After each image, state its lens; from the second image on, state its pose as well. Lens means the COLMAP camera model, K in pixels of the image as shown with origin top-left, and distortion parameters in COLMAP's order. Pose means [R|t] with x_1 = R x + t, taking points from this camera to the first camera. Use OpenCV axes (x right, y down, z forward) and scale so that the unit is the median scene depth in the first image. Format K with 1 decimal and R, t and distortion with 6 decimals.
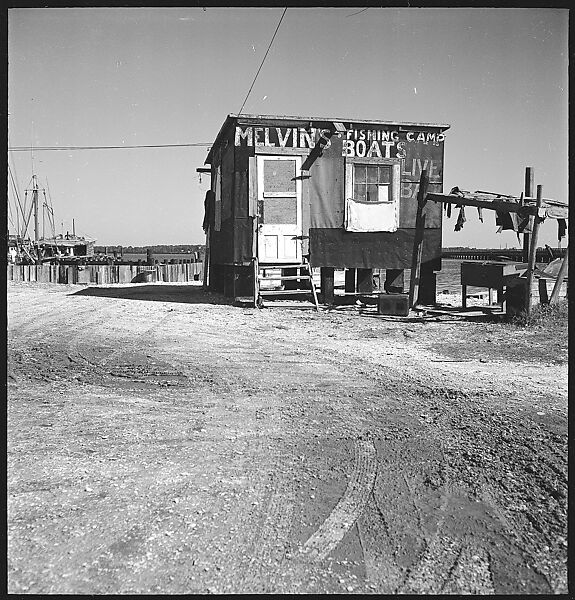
lens RADIAL K [[758.5, 0, 288.6], [0, 758.5, 313.6], [0, 0, 1]] dist [0.007343, 0.000029]
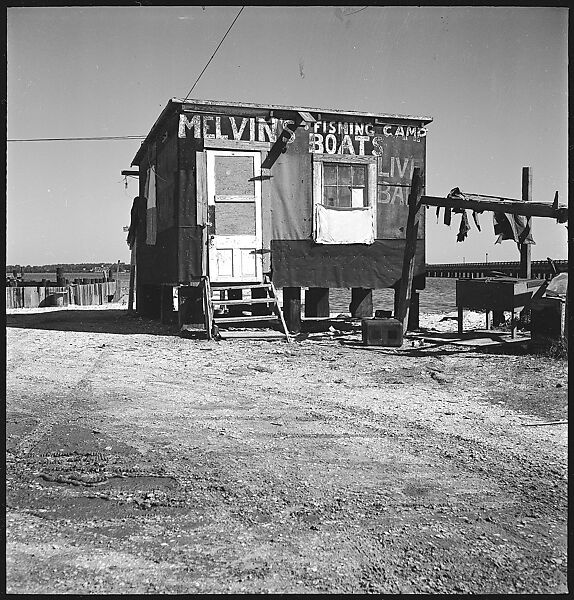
lens RADIAL K [[758.5, 0, 288.1], [0, 758.5, 313.6], [0, 0, 1]] dist [0.007343, 0.000029]
pose [[0.992457, -0.016262, 0.121510, -0.055266], [0.019232, 0.999543, -0.023303, -0.013716], [-0.121075, 0.025464, 0.992317, 0.188830]]
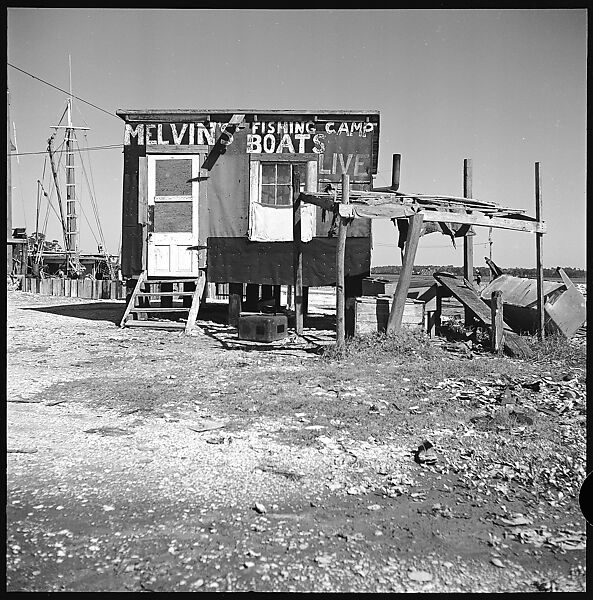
lens RADIAL K [[767.6, 0, 297.1], [0, 767.6, 293.3], [0, 0, 1]] dist [0.008862, -0.036063]
pose [[0.958693, 0.017006, -0.283933, 0.375253], [-0.032501, 0.998223, -0.049951, -0.008442], [0.282579, 0.057115, 0.957542, 0.197251]]
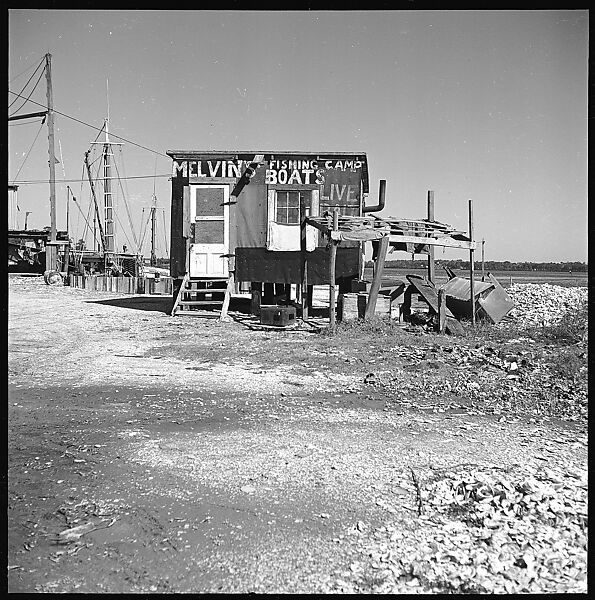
lens RADIAL K [[767.6, 0, 298.1], [0, 767.6, 293.3], [0, 0, 1]] dist [0.008862, -0.036063]
pose [[0.955724, 0.020637, -0.293540, 0.456728], [-0.034340, 0.998544, -0.041606, 0.000589], [0.292254, 0.049844, 0.955041, -0.066110]]
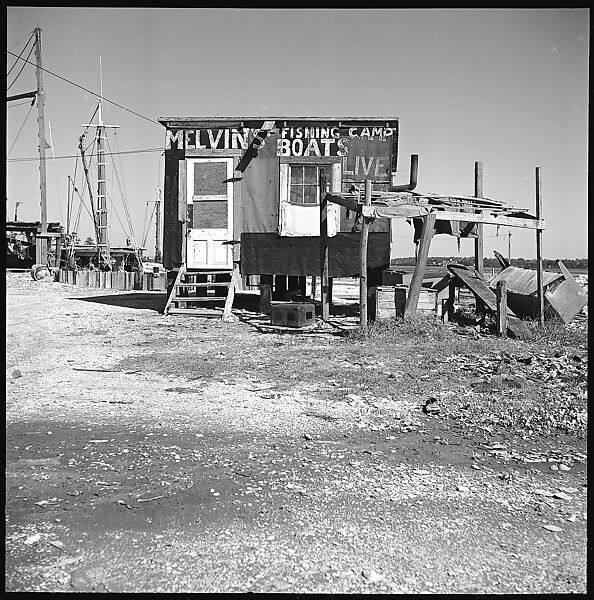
lens RADIAL K [[776.3, 0, 297.9], [0, 776.3, 292.5], [0, 0, 1]] dist [0.003832, -0.008789]
pose [[0.951576, 0.018336, -0.306866, 0.395009], [-0.032098, 0.998690, -0.039861, -0.001600], [0.305733, 0.047781, 0.950918, 0.103257]]
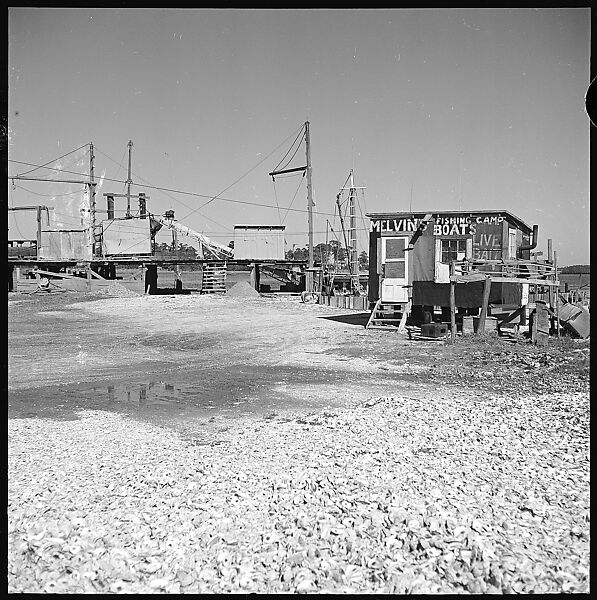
lens RADIAL K [[766.8, 0, 298.5], [0, 766.8, 300.0], [0, 0, 1]] dist [0.016286, -0.059113]
pose [[0.789260, 0.019744, -0.613741, 0.829918], [-0.048194, 0.998392, -0.029858, -0.012468], [0.612164, 0.053145, 0.788942, -0.417161]]
